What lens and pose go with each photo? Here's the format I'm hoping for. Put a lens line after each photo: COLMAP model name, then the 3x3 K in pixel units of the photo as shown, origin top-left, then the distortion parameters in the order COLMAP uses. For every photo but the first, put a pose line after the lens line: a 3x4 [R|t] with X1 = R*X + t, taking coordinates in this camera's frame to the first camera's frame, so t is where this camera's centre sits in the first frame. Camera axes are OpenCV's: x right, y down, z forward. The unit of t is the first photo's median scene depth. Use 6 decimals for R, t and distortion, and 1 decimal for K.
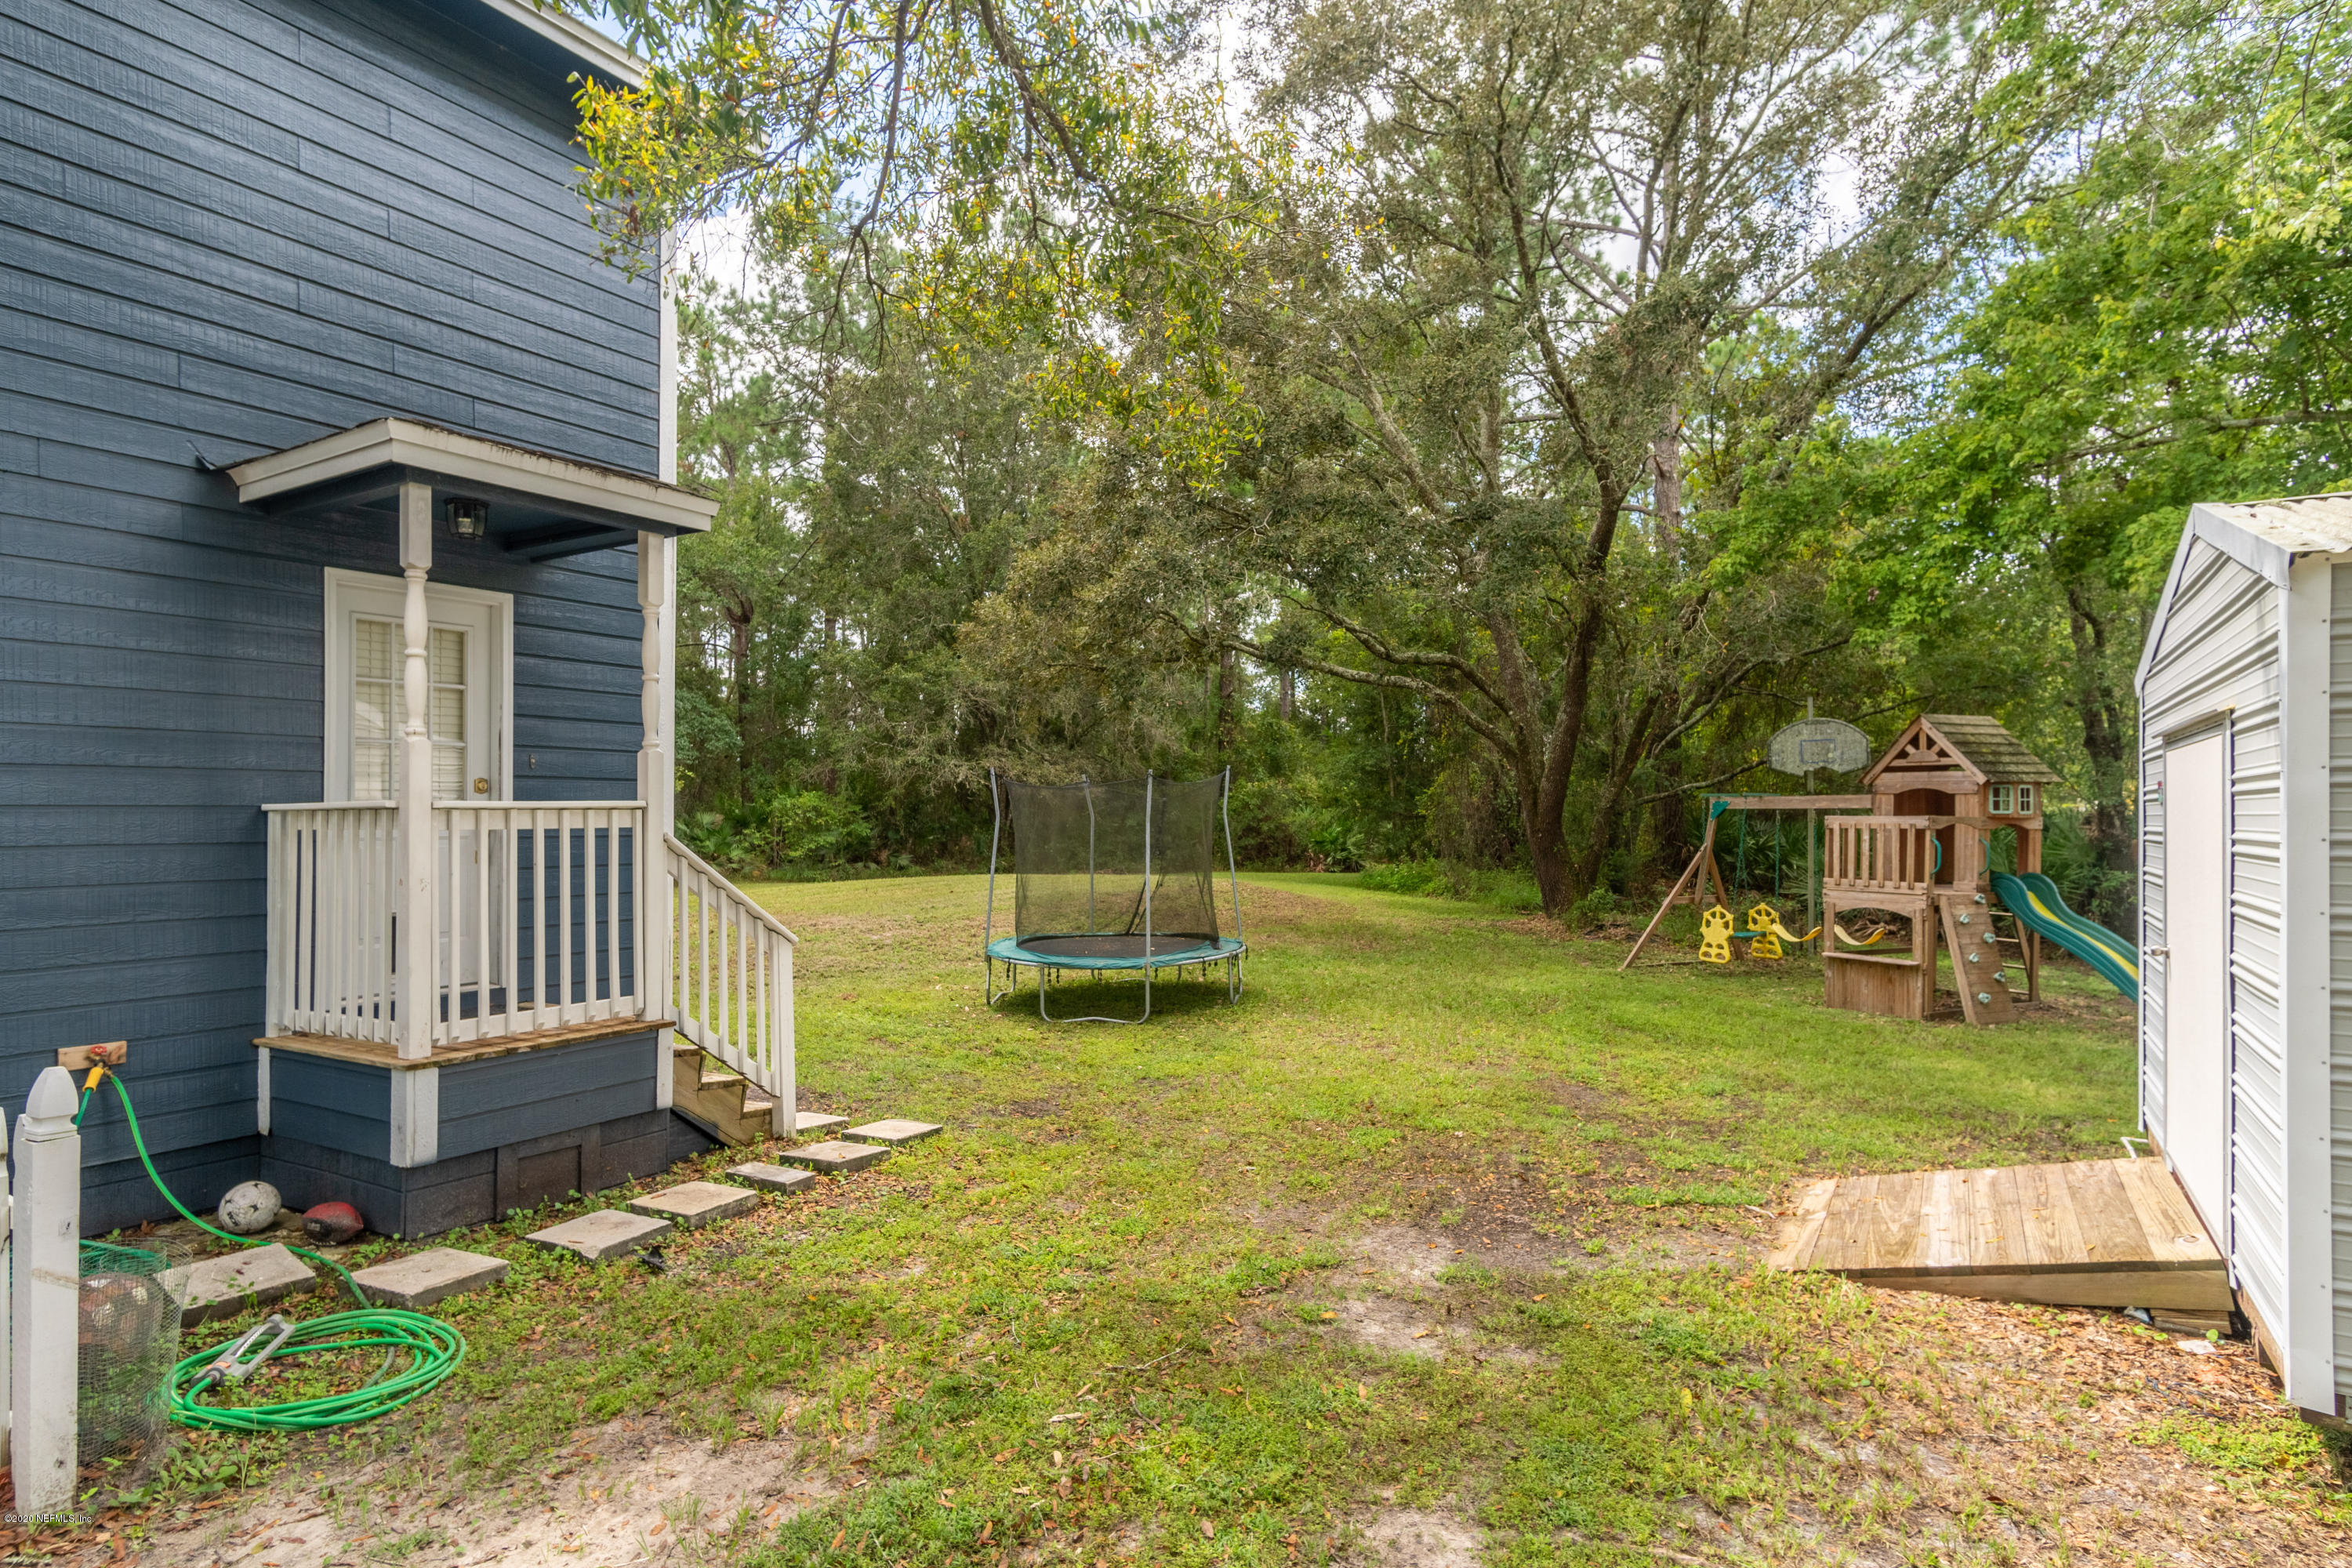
lens RADIAL K [[1302.2, 0, 1176.0], [0, 1302.2, 784.0], [0, 0, 1]] dist [0.125031, 0.000504]
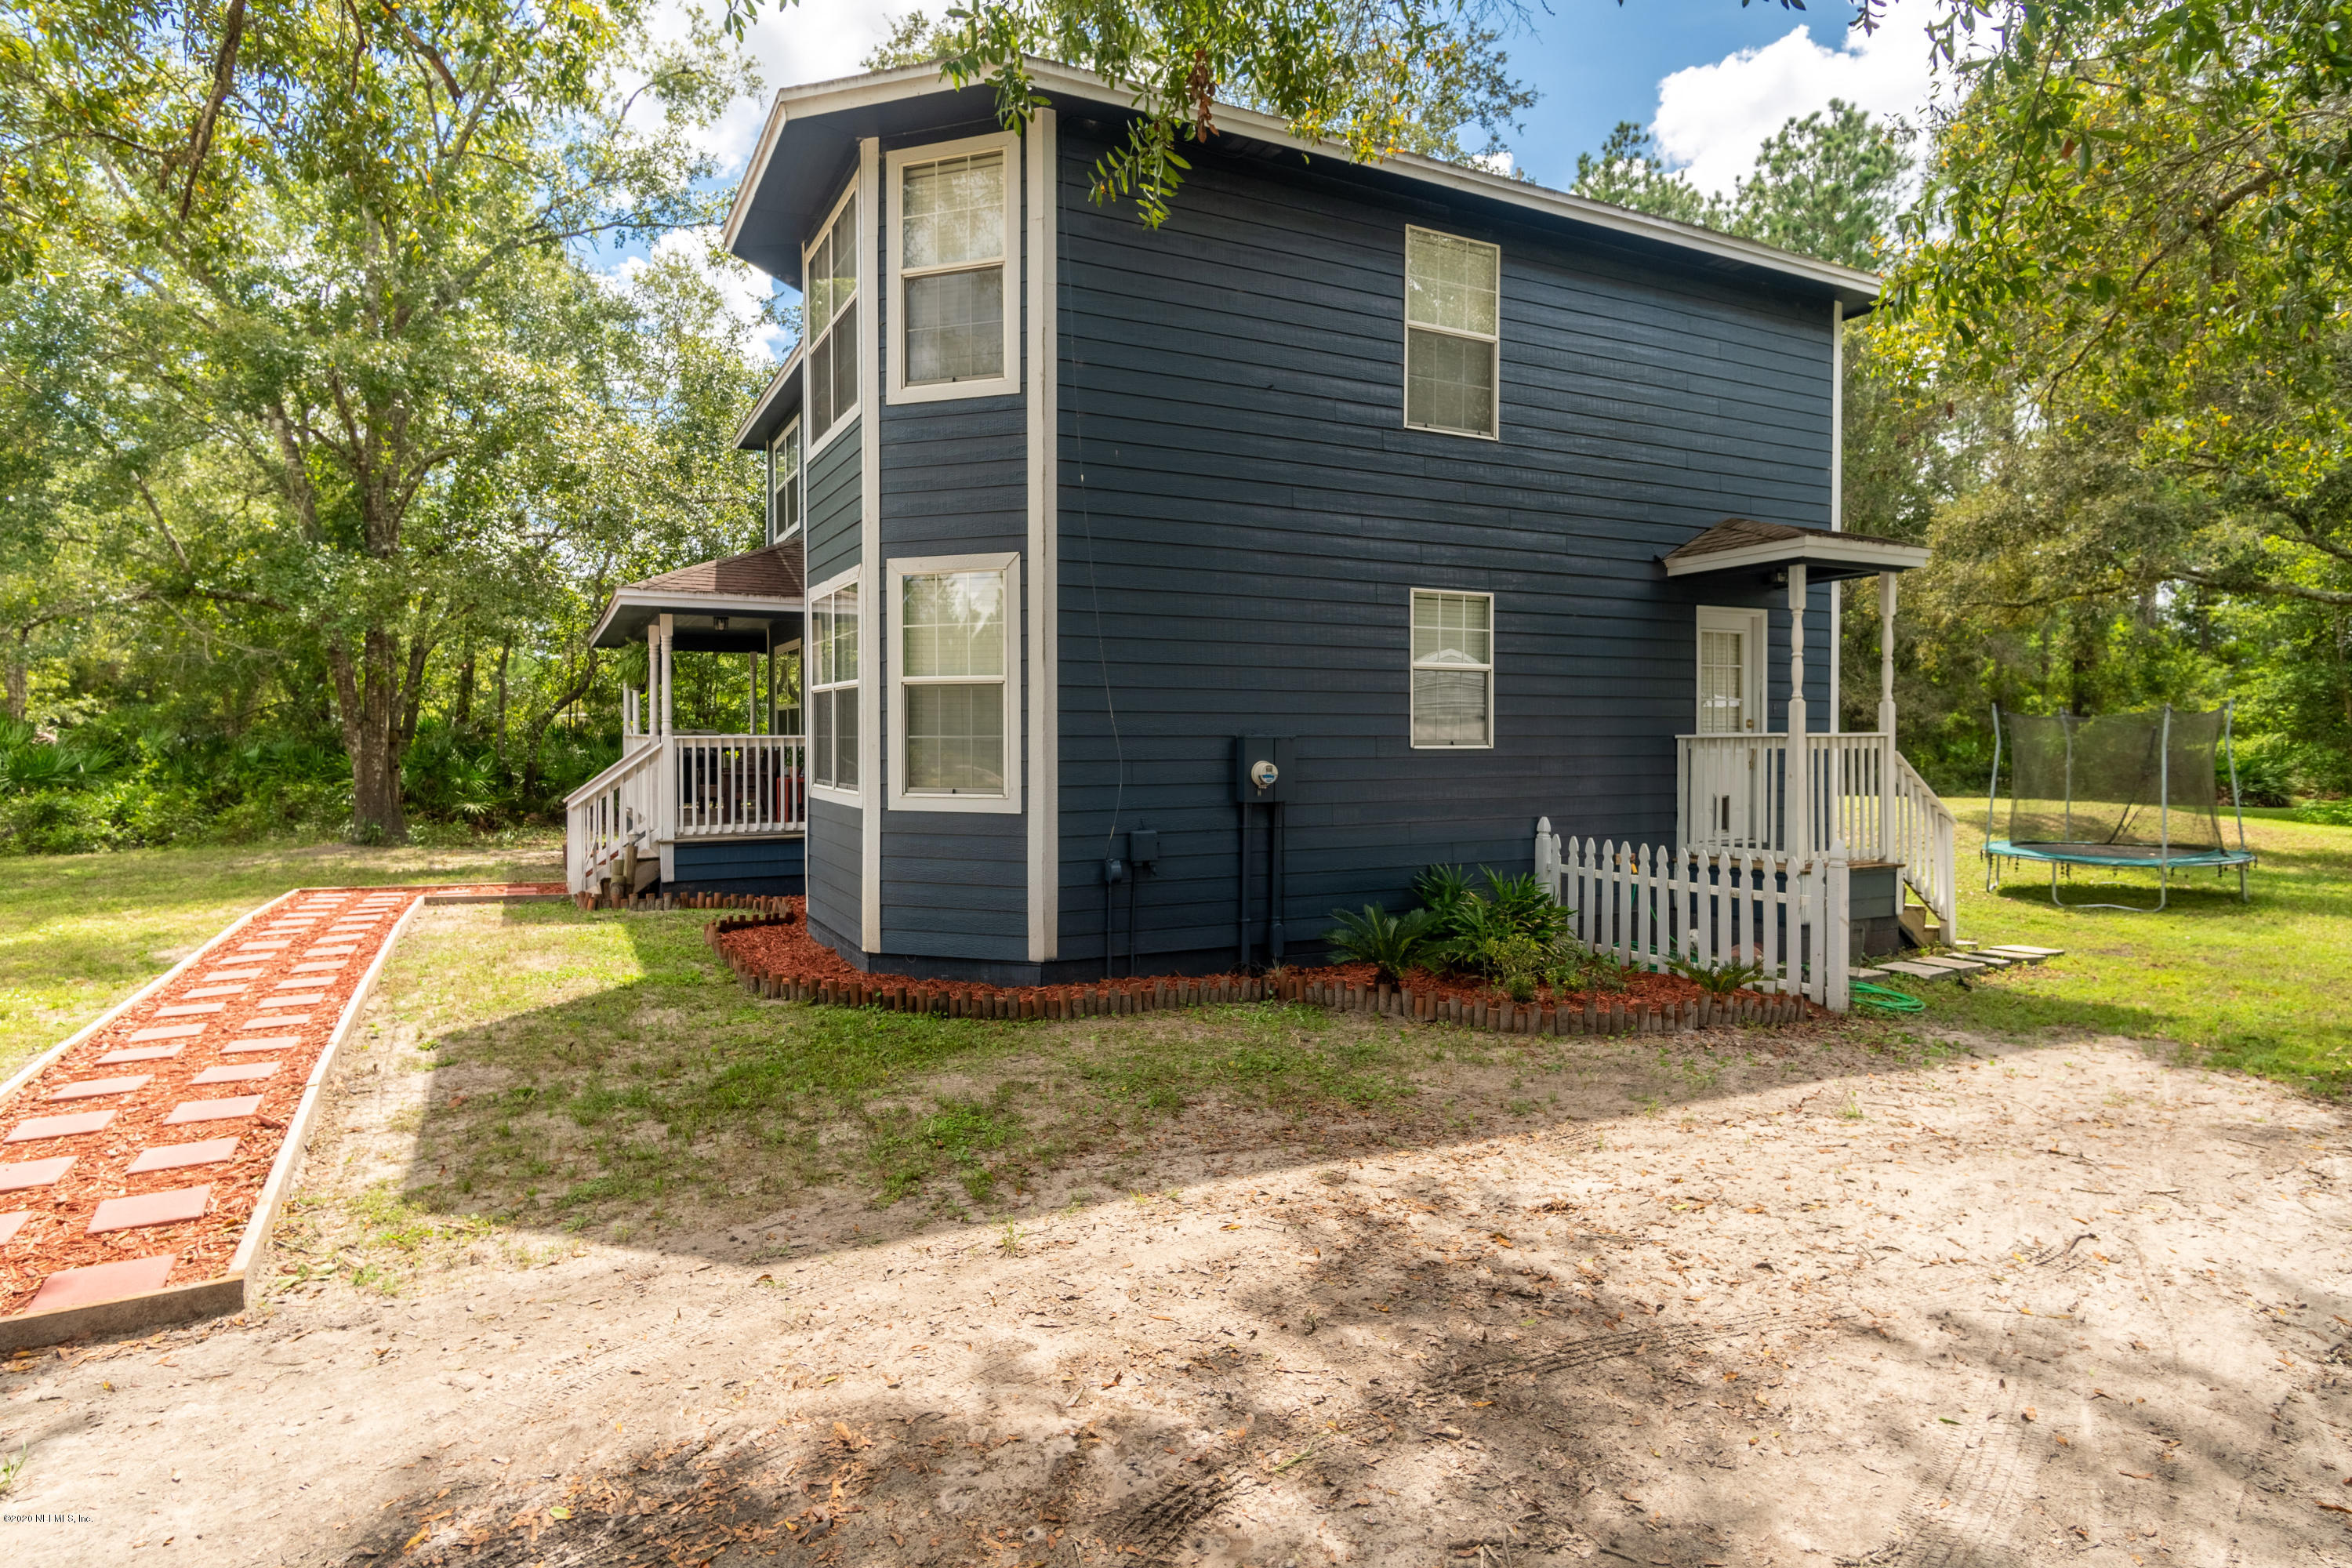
lens RADIAL K [[1250.6, 0, 1178.2], [0, 1250.6, 779.3], [0, 0, 1]] dist [0.009028, 0.002101]
pose [[0.851349, 0.013211, -0.524433, -0.135381], [0.013746, 0.998778, 0.047476, -0.006847], [0.524419, -0.047628, 0.850127, -0.327775]]
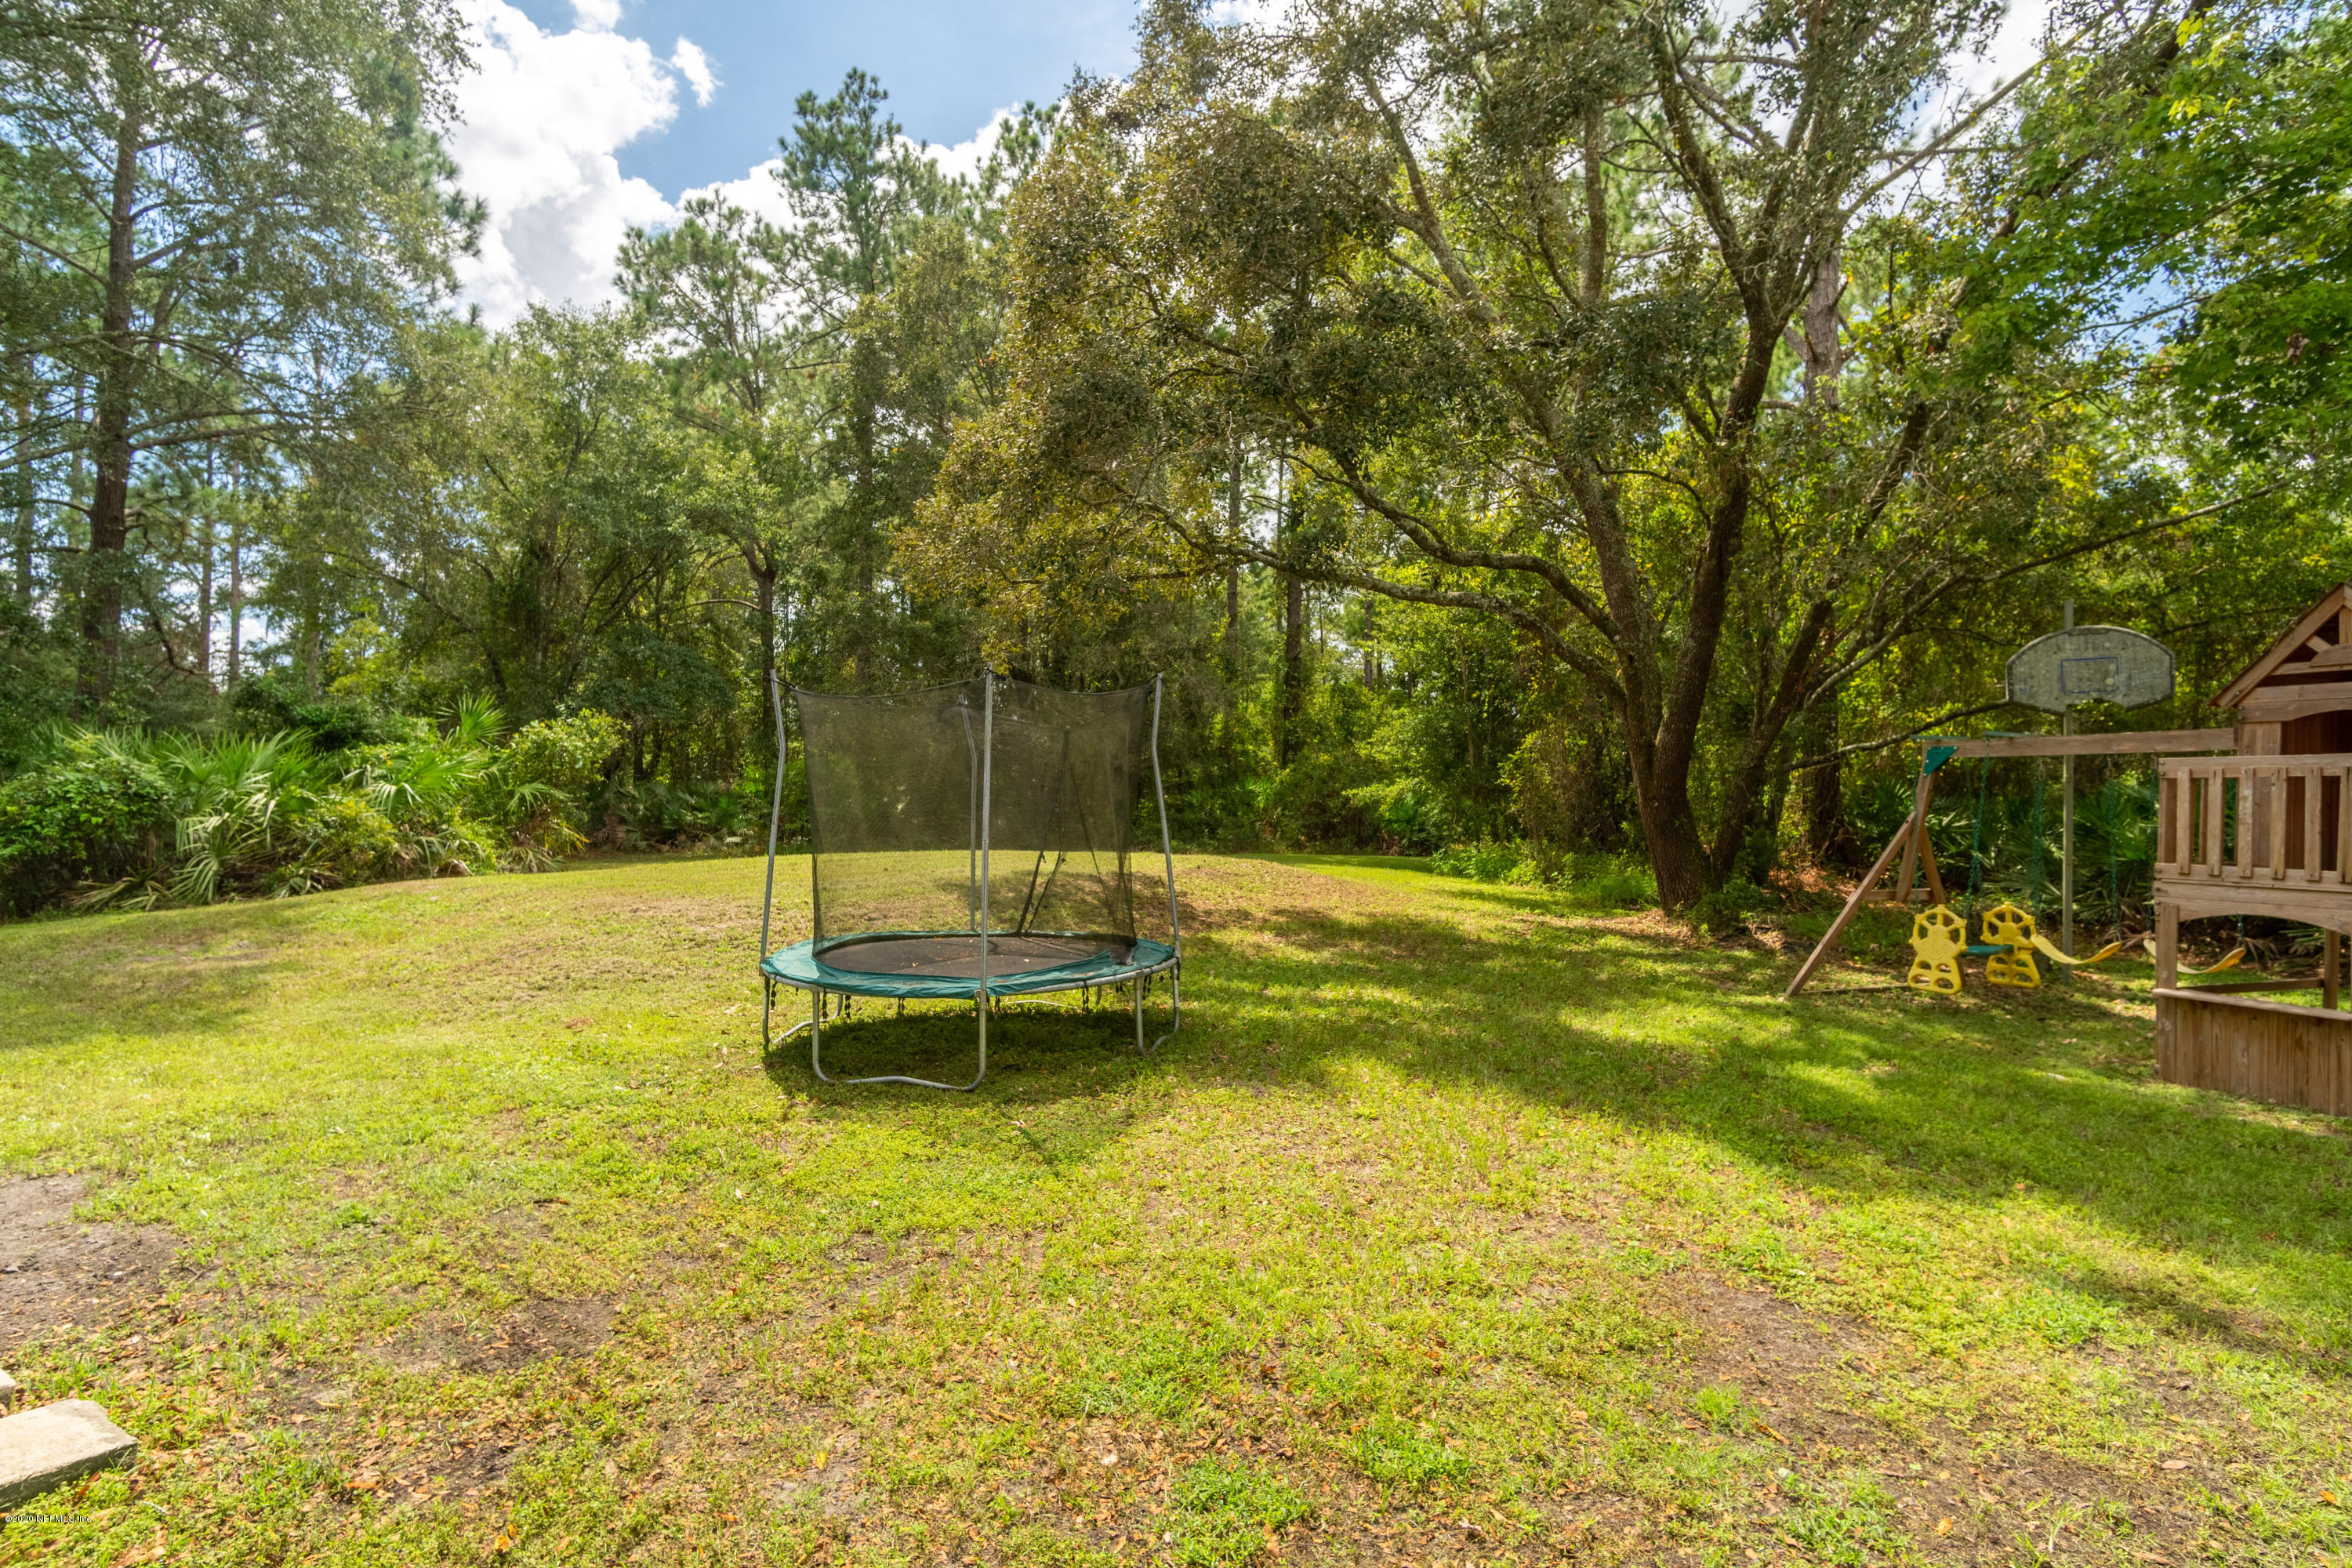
lens RADIAL K [[1250.6, 0, 1178.2], [0, 1250.6, 779.3], [0, 0, 1]] dist [0.009028, 0.002101]
pose [[0.995997, 0.009510, -0.088879, 0.093161], [-0.009033, 0.999943, 0.005763, 0.030464], [0.088929, -0.004937, 0.996026, 0.362481]]
